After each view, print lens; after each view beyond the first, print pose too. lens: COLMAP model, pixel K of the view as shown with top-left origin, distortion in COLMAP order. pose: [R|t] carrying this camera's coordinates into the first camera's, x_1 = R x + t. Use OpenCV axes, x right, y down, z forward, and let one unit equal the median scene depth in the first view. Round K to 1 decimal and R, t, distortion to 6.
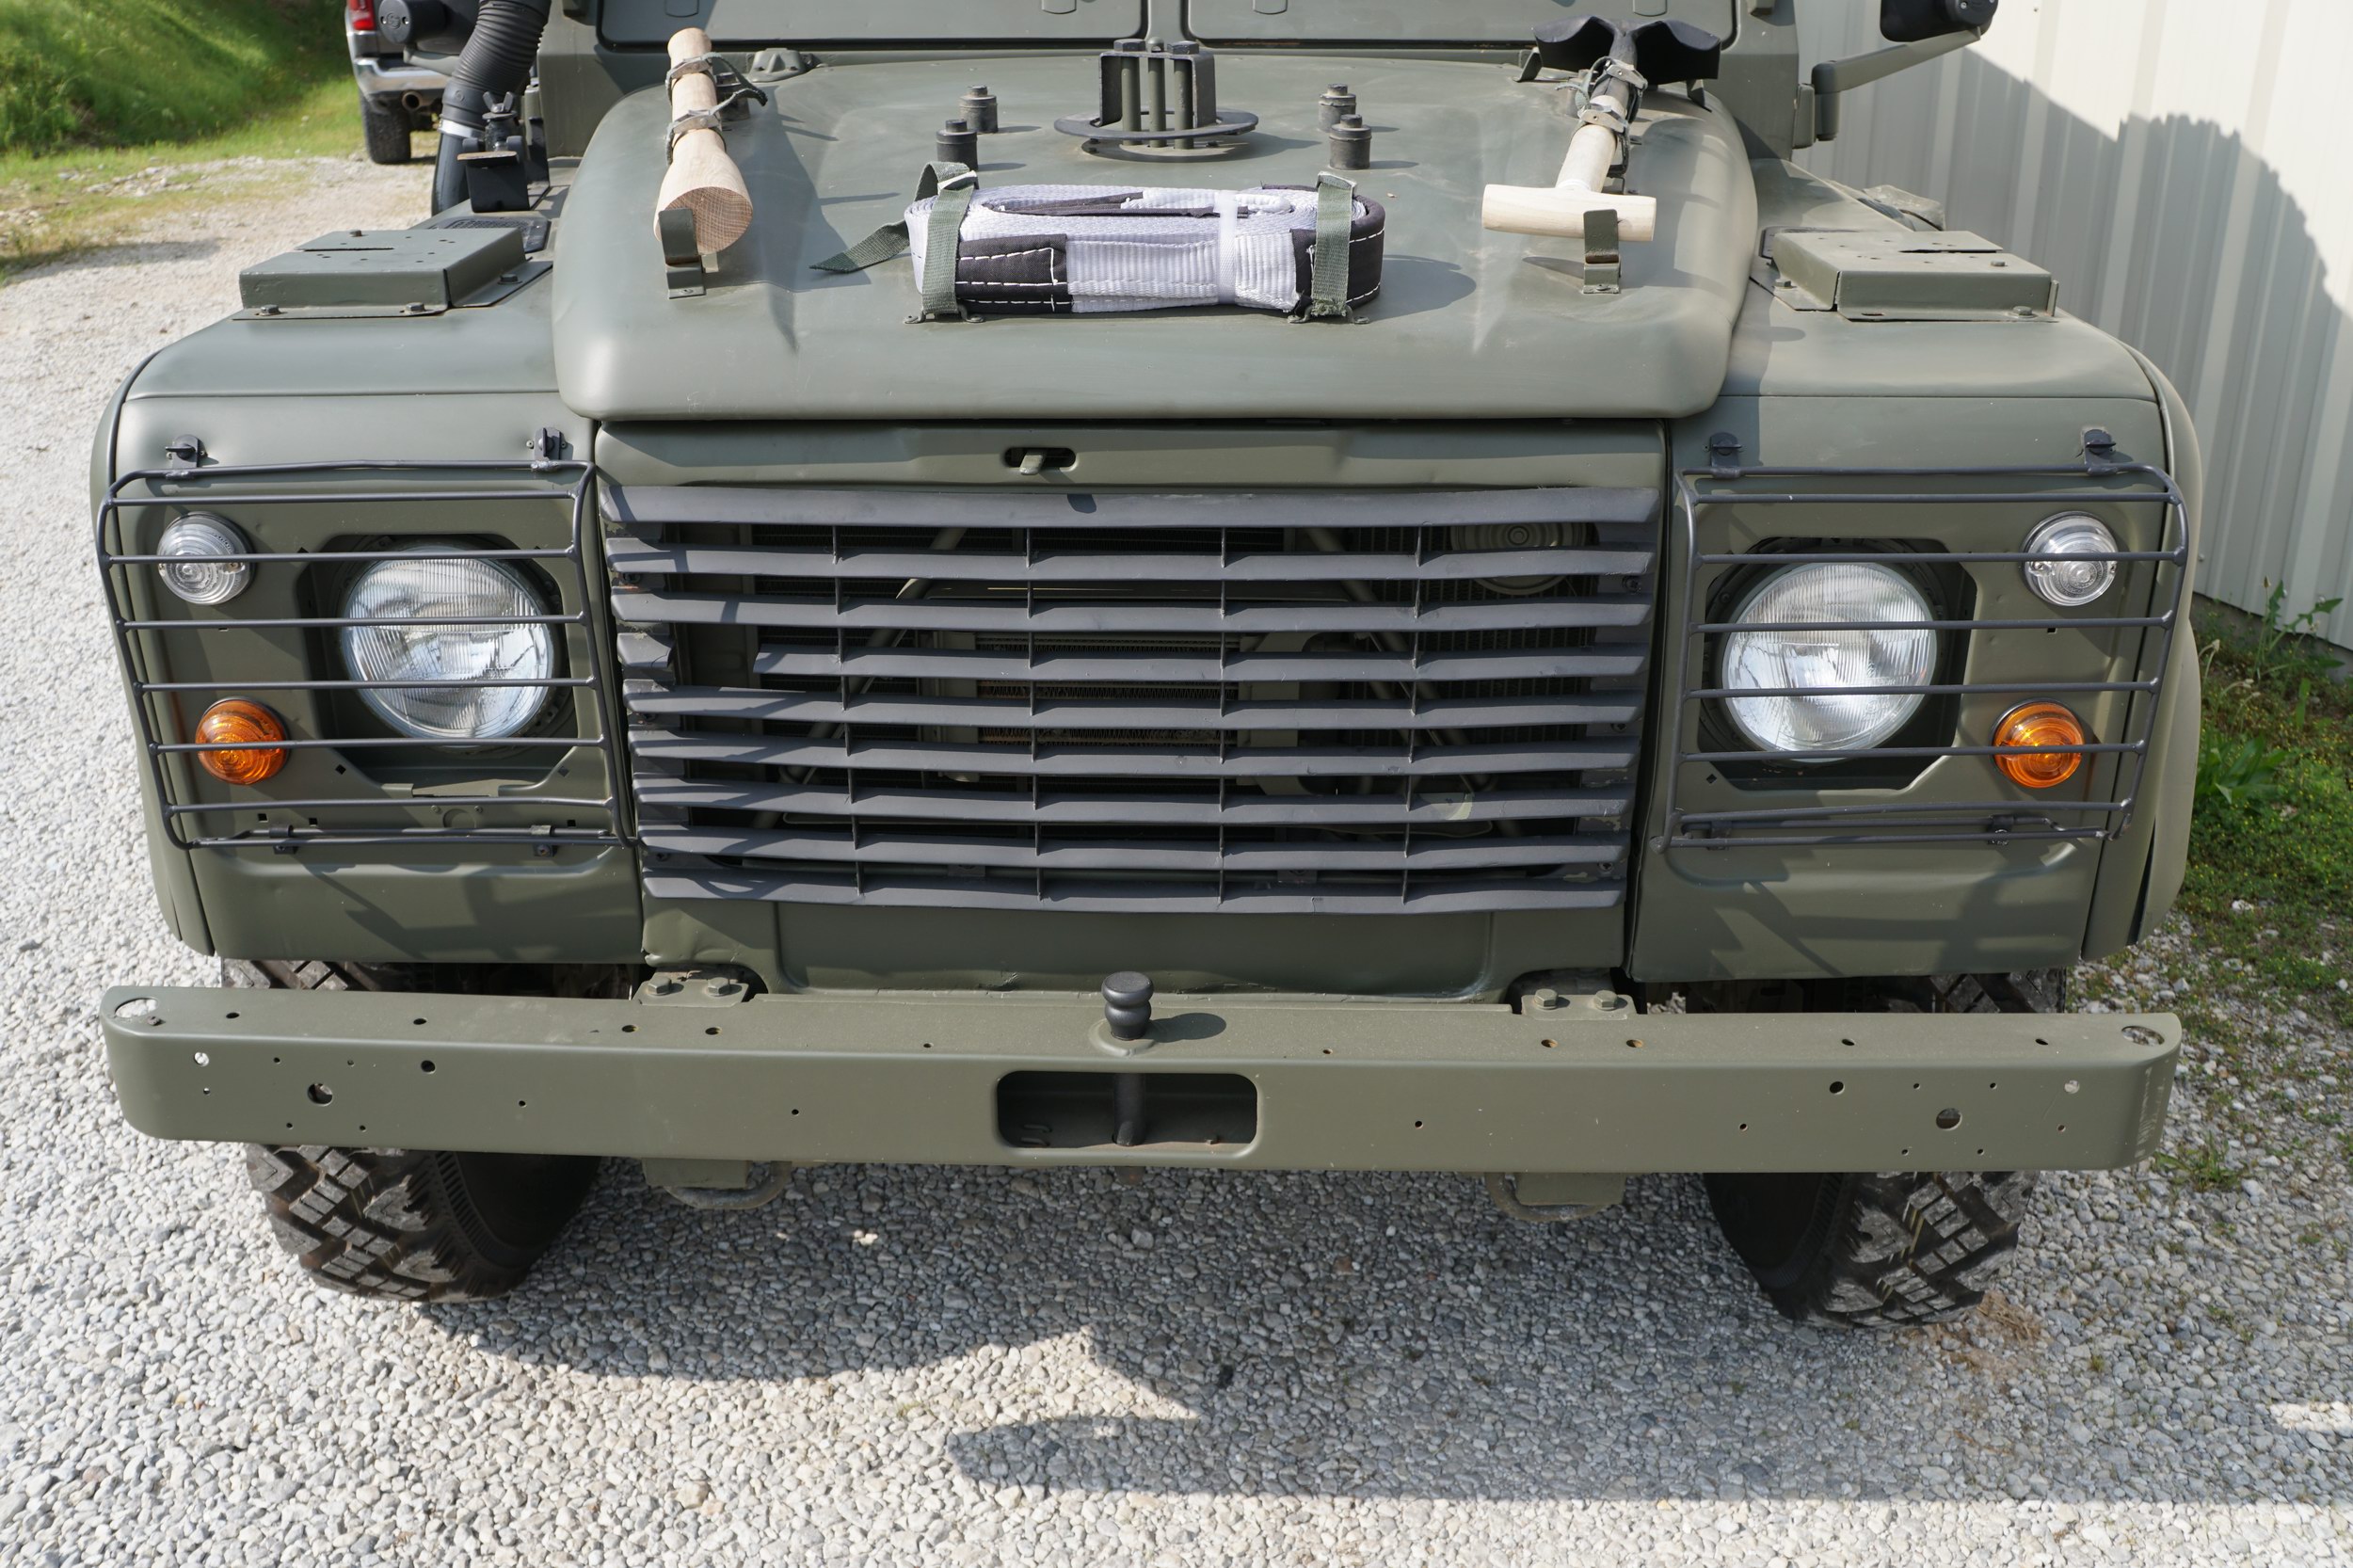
lens RADIAL K [[2141.0, 0, 1176.5], [0, 2141.0, 784.0], [0, 0, 1]] dist [-0.137224, 0.206163]
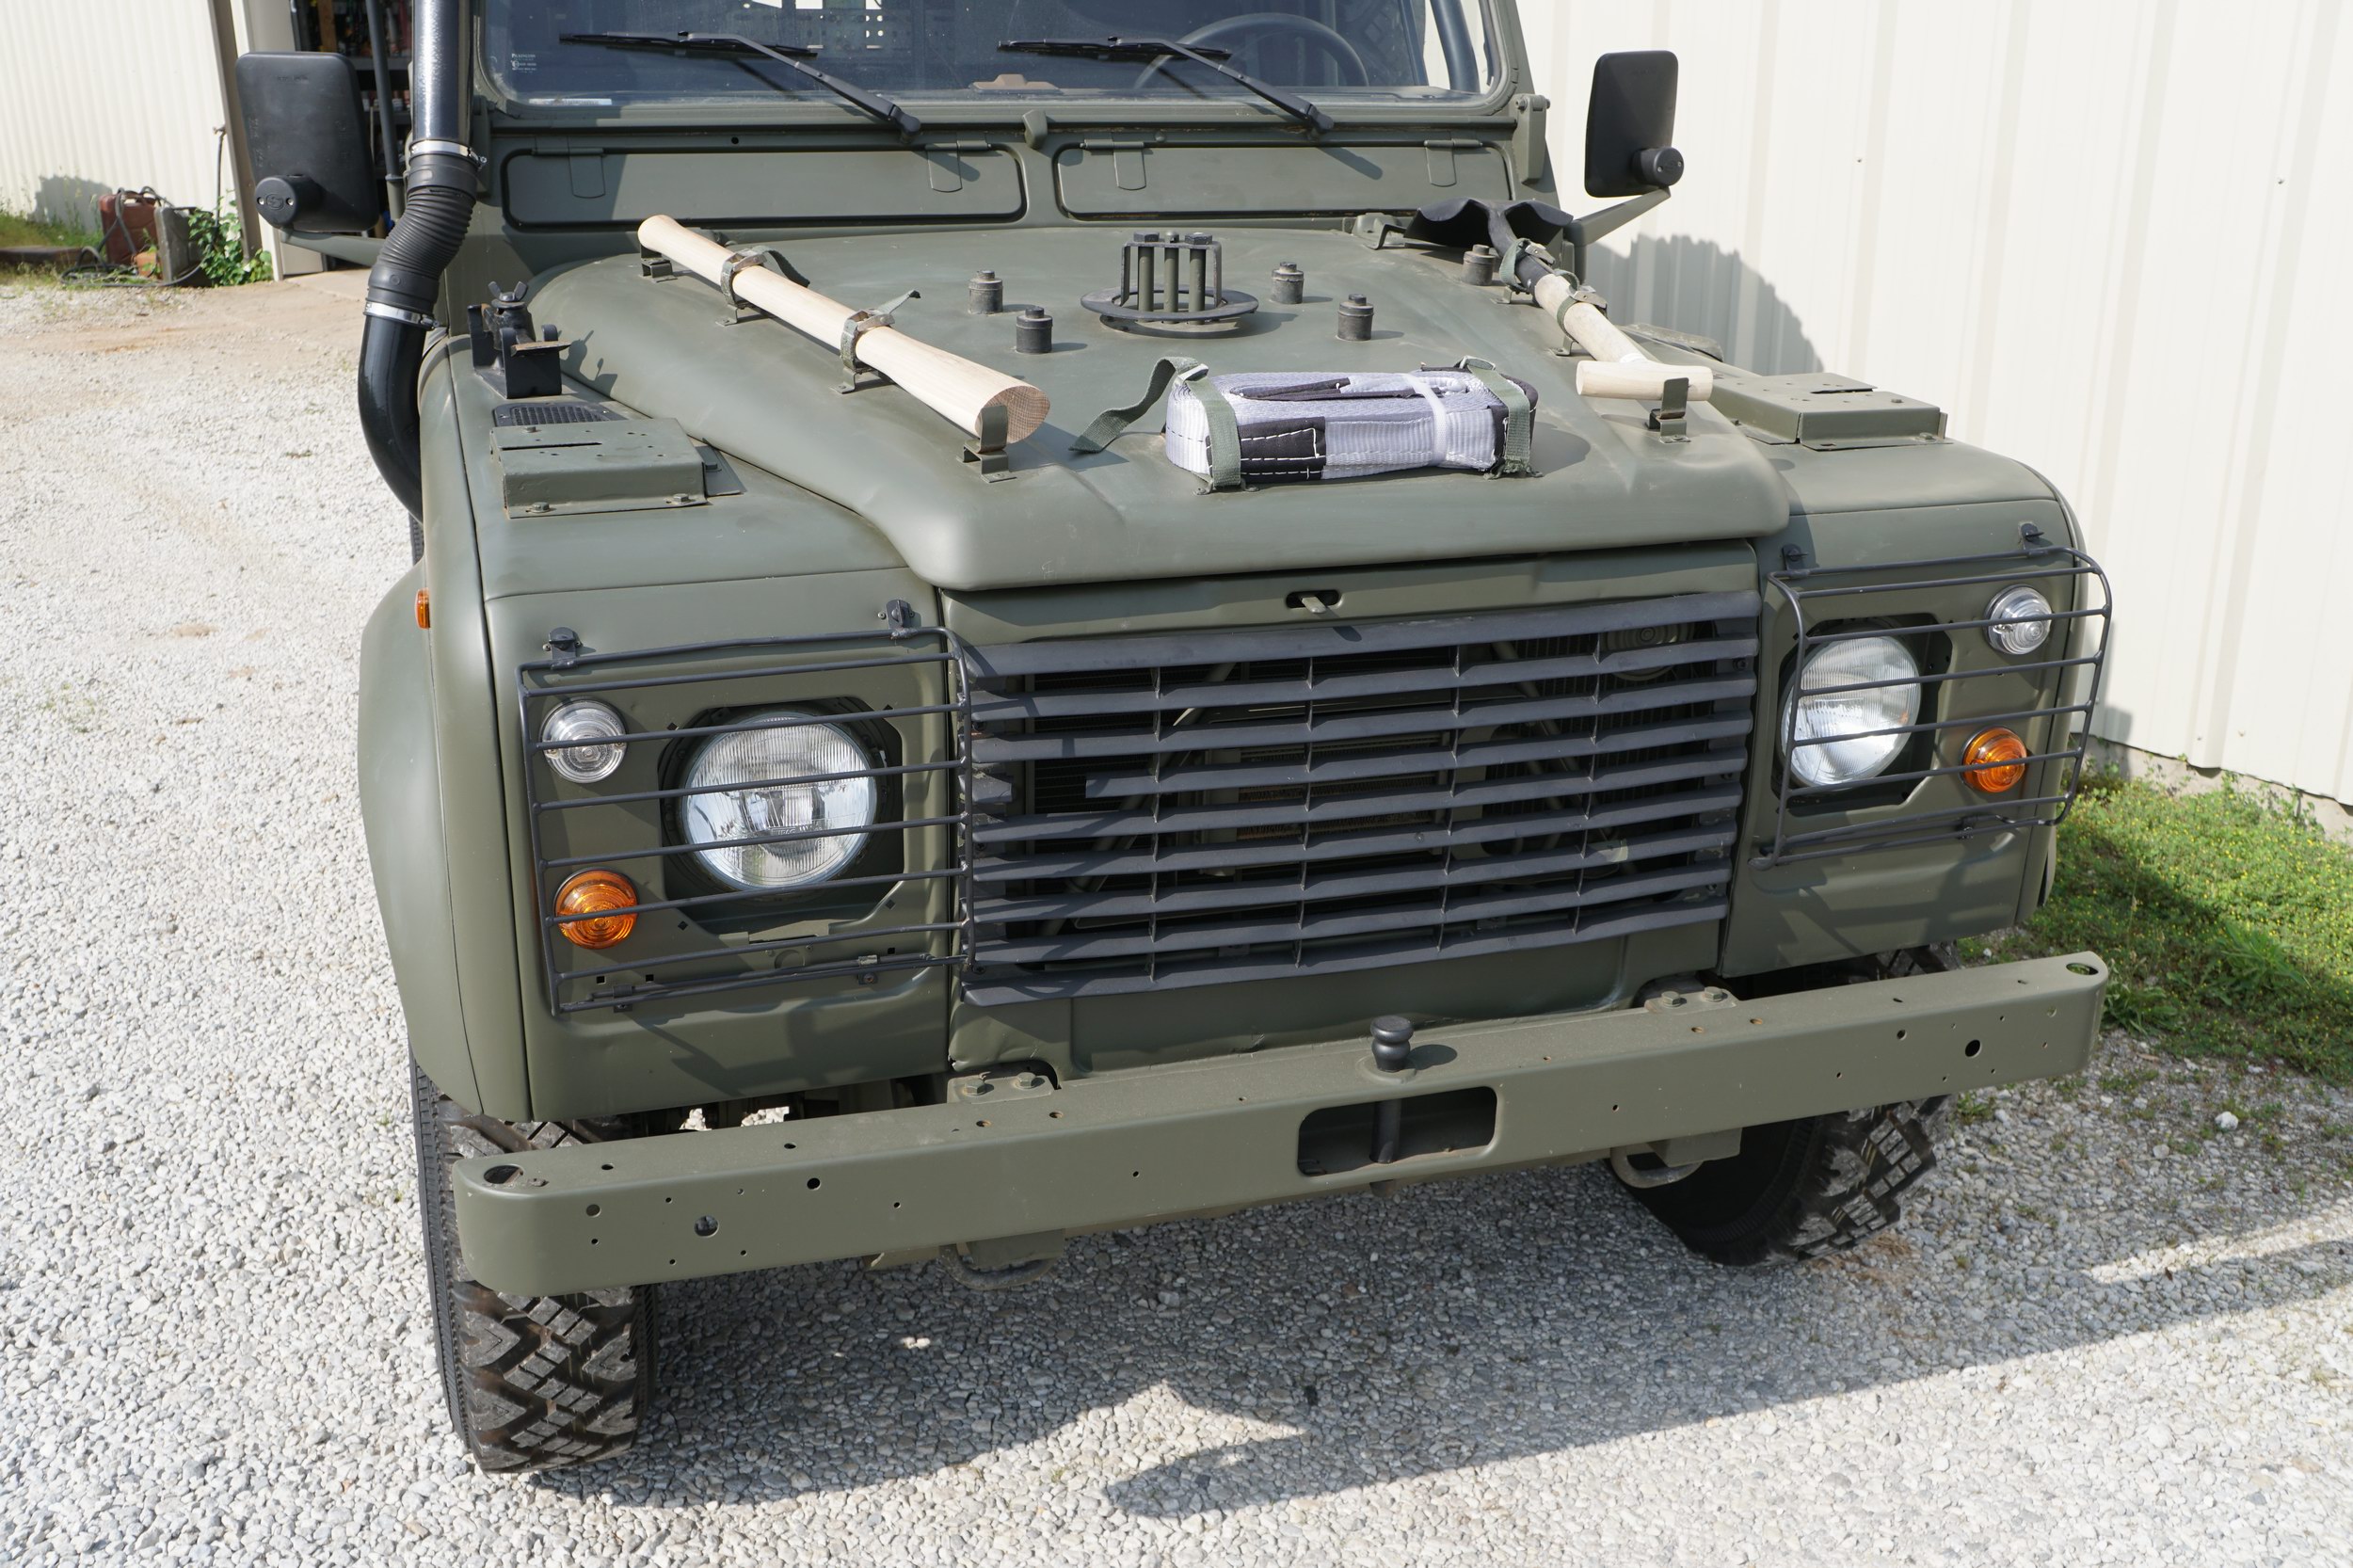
lens RADIAL K [[2298.0, 0, 1176.5], [0, 2298.0, 784.0], [0, 0, 1]] dist [-0.104389, 0.243673]
pose [[0.943045, -0.093416, 0.319279, -0.514436], [0.111655, 0.992971, -0.039264, -0.004508], [-0.313366, 0.072677, 0.946847, -0.192390]]
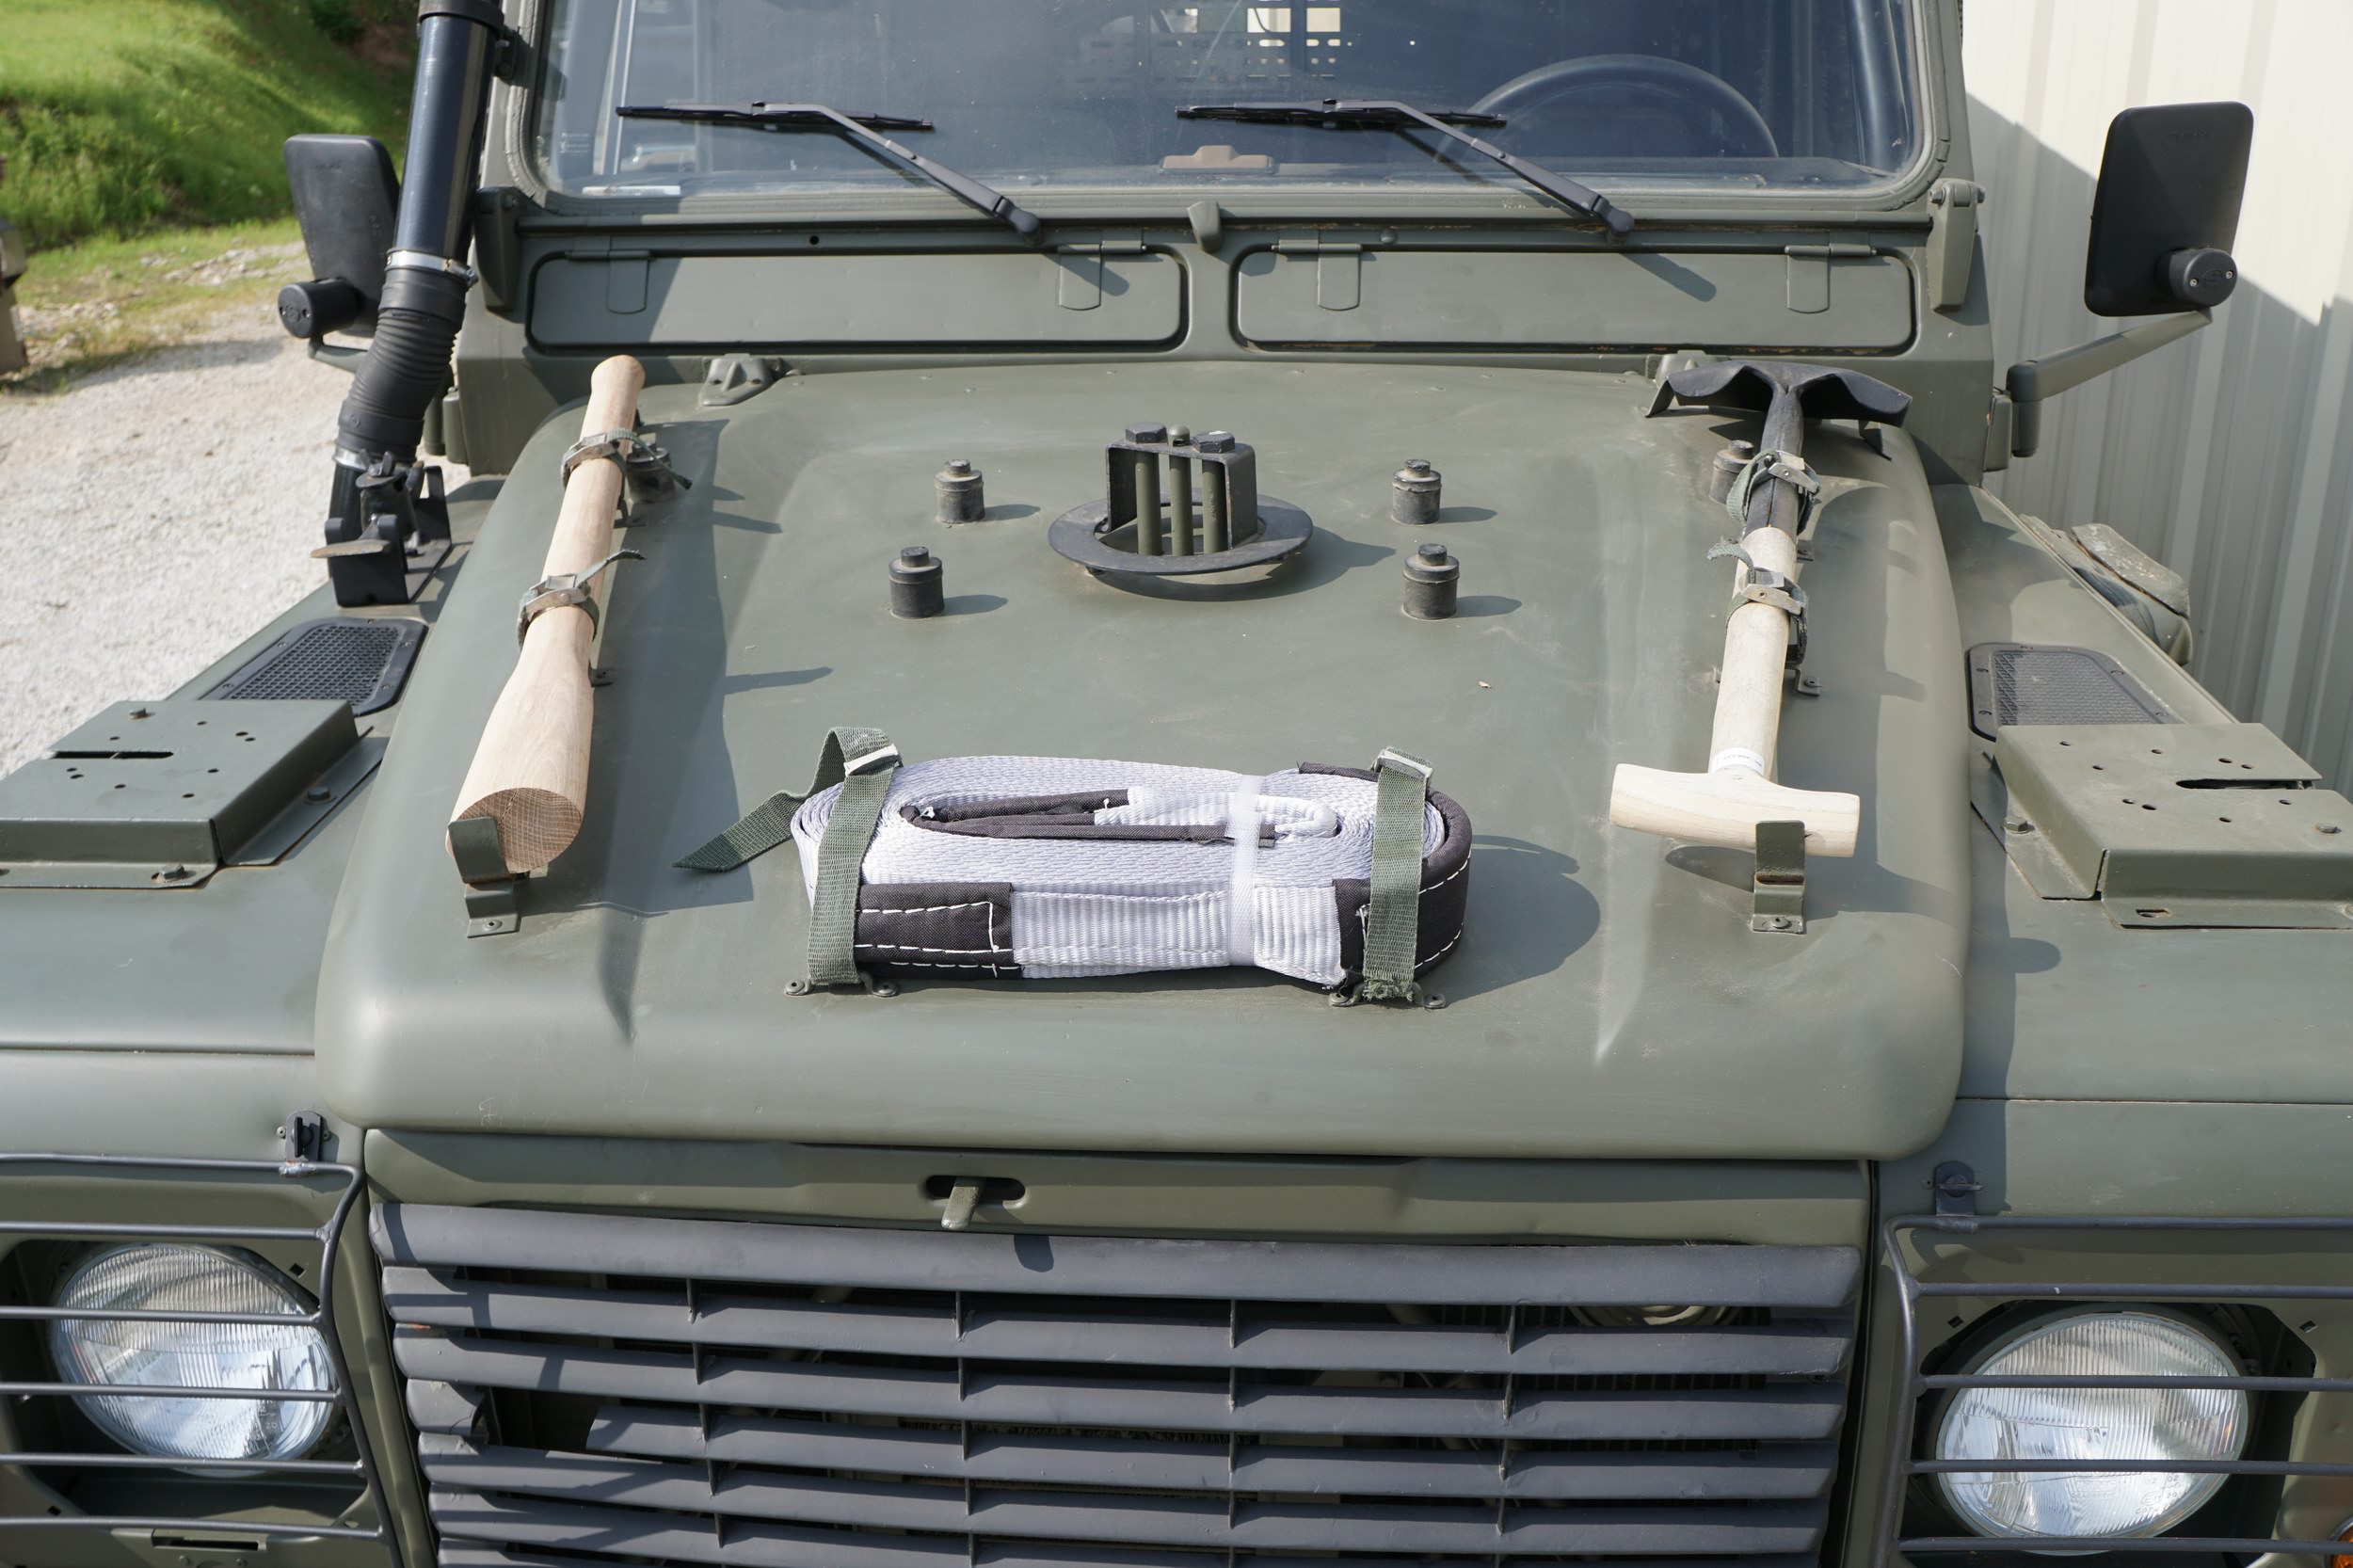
lens RADIAL K [[2141.0, 0, 1176.5], [0, 2141.0, 784.0], [0, 0, 1]] dist [-0.137224, 0.206163]
pose [[0.998954, 0.007769, -0.045058, 0.030135], [-0.008466, 0.999847, -0.015307, -0.250871], [0.044933, 0.015672, 0.998867, 0.268646]]
